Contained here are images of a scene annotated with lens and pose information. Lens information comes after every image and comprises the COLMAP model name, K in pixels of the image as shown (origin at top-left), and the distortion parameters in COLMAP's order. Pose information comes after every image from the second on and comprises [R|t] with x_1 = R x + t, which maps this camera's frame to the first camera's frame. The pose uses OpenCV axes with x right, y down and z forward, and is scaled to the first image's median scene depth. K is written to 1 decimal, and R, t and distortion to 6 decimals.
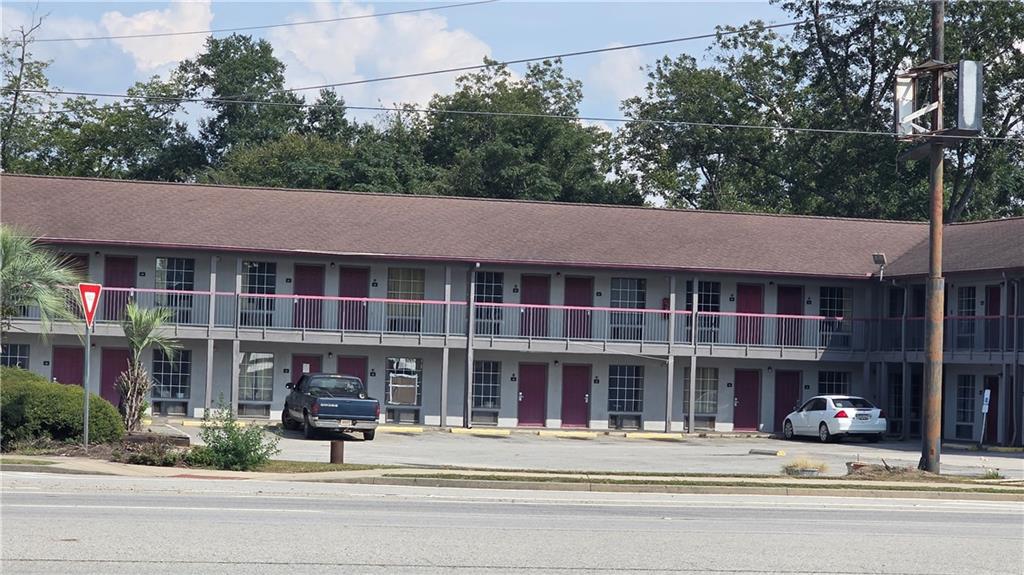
lens RADIAL K [[2529.8, 0, 512.0], [0, 2529.8, 287.5], [0, 0, 1]] dist [-0.863107, 13.497426]
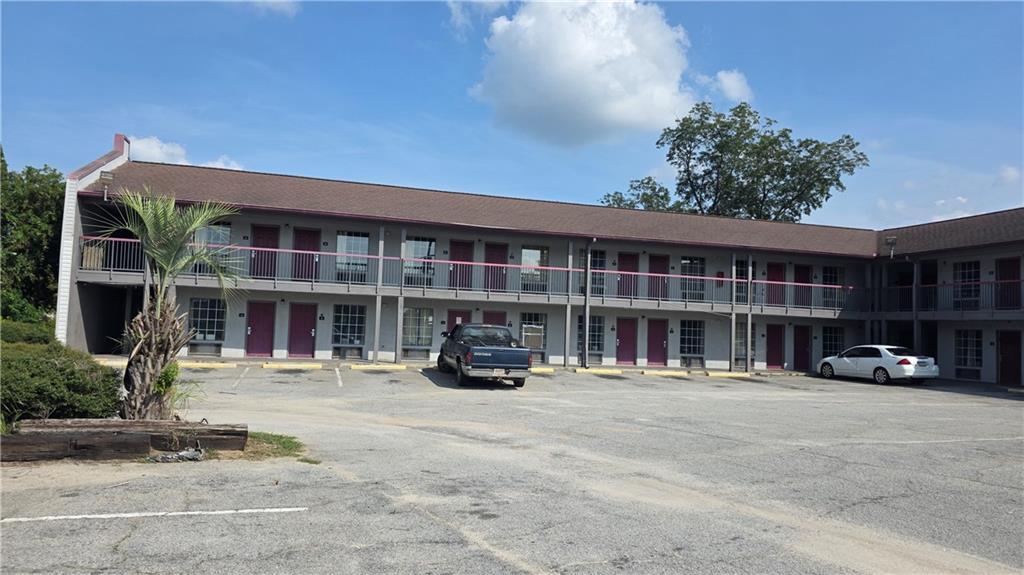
lens RADIAL K [[674.0, 0, 512.0], [0, 674.0, 287.5], [0, 0, 1]] dist [0.038238, 0.000065]
pose [[0.999980, 0.005909, 0.002214, -0.056185], [-0.005848, 0.999632, -0.026497, 0.024639], [-0.002369, 0.026484, 0.999646, 0.663963]]
